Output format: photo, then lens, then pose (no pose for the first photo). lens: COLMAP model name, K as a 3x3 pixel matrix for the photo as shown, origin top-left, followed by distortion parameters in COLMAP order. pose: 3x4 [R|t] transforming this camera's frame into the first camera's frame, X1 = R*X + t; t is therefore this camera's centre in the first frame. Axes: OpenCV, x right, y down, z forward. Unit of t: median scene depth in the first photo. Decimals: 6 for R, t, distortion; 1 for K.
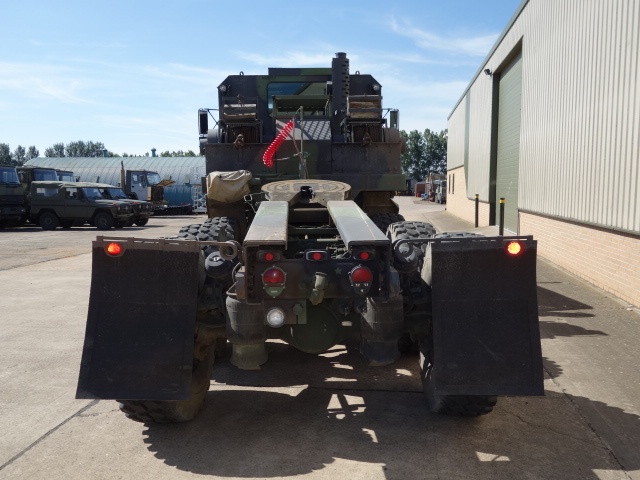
lens RADIAL K [[565.5, 0, 319.0], [0, 565.5, 236.5], [0, 0, 1]] dist [0.001220, 0.003891]
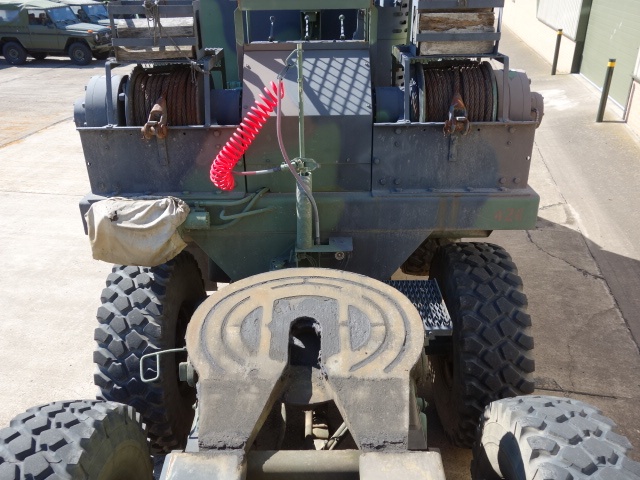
lens RADIAL K [[565.5, 0, 319.3], [0, 565.5, 243.1], [0, 0, 1]] dist [0.001220, 0.003891]
pose [[0.998850, 0.021068, -0.043059, 0.002152], [-0.004106, 0.932546, 0.361028, -0.233638], [0.047760, -0.360436, 0.931560, 0.565794]]
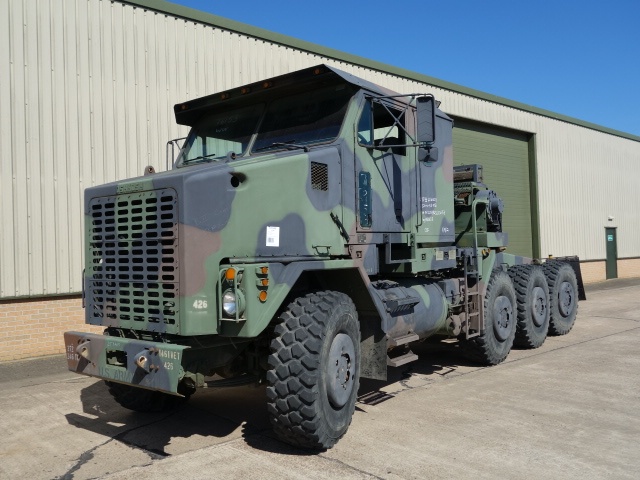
lens RADIAL K [[565.5, 0, 318.7], [0, 565.5, 240.8], [0, 0, 1]] dist [0.001220, 0.003891]
pose [[-0.752806, 0.043405, 0.656810, -0.674622], [0.092378, 0.994915, 0.040130, -0.170274], [-0.651728, 0.090885, -0.752988, 2.109918]]
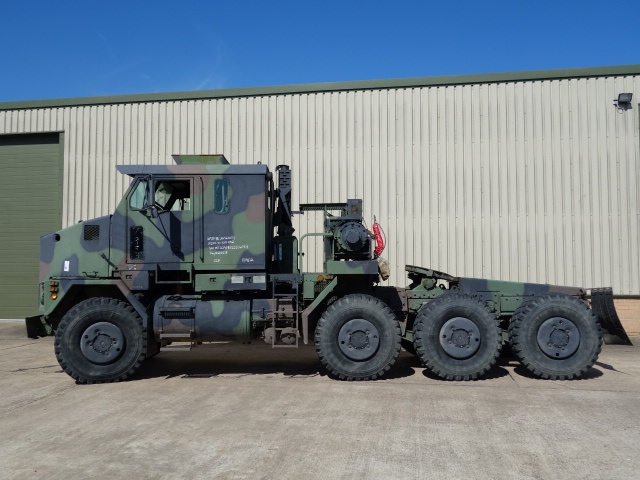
lens RADIAL K [[565.5, 0, 322.0], [0, 565.5, 239.3], [0, 0, 1]] dist [0.001220, 0.003891]
pose [[0.029306, 0.058725, 0.997844, -1.443017], [0.089844, 0.994077, -0.061141, -0.086118], [-0.995525, 0.091442, 0.023856, 1.063589]]
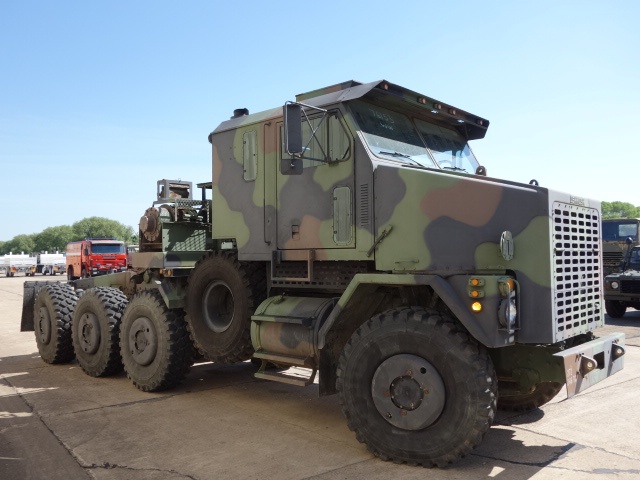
lens RADIAL K [[565.5, 0, 317.8], [0, 565.5, 241.5], [0, 0, 1]] dist [0.001220, 0.003891]
pose [[-0.710748, -0.000183, -0.703446, 0.672258], [-0.039505, 0.998432, 0.039656, -0.190434], [0.702336, 0.055975, -0.709641, 2.024875]]
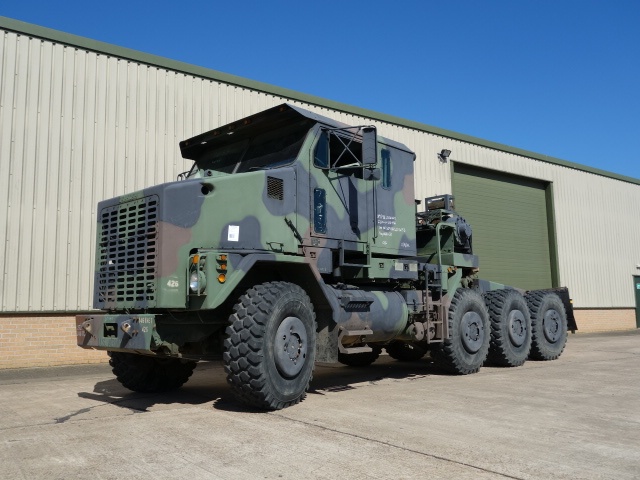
lens RADIAL K [[565.5, 0, 318.8], [0, 565.5, 241.4], [0, 0, 1]] dist [0.001220, 0.003891]
pose [[-0.690869, 0.110896, 0.714425, -0.878569], [0.083929, 0.993787, -0.073098, -0.072640], [-0.718092, 0.009460, -0.695884, 2.137669]]
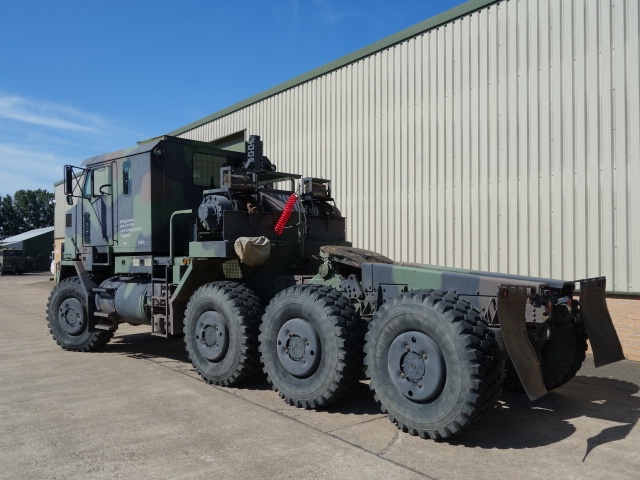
lens RADIAL K [[565.5, 0, 319.5], [0, 565.5, 242.3], [0, 0, 1]] dist [0.001220, 0.003891]
pose [[0.702973, 0.019211, 0.710957, -0.797216], [0.060383, 0.994414, -0.086574, -0.005245], [-0.708649, 0.103789, 0.697886, 0.161304]]
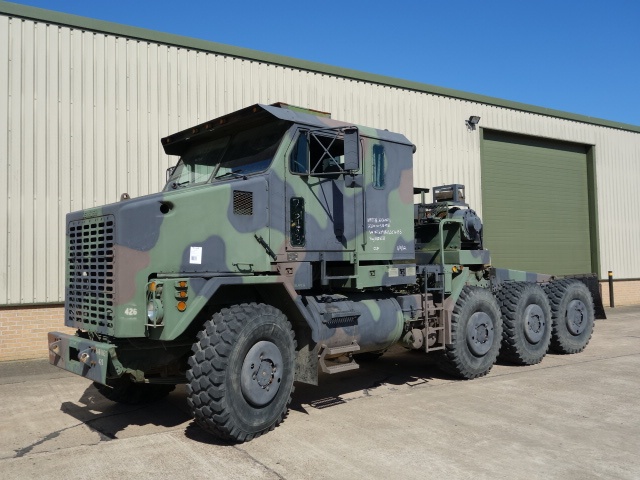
lens RADIAL K [[565.5, 0, 319.3], [0, 565.5, 241.2], [0, 0, 1]] dist [0.001220, 0.003891]
pose [[-0.631028, 0.053050, 0.773944, -0.901220], [0.090115, 0.995918, 0.005209, -0.161928], [-0.770508, 0.073031, -0.633232, 2.007928]]
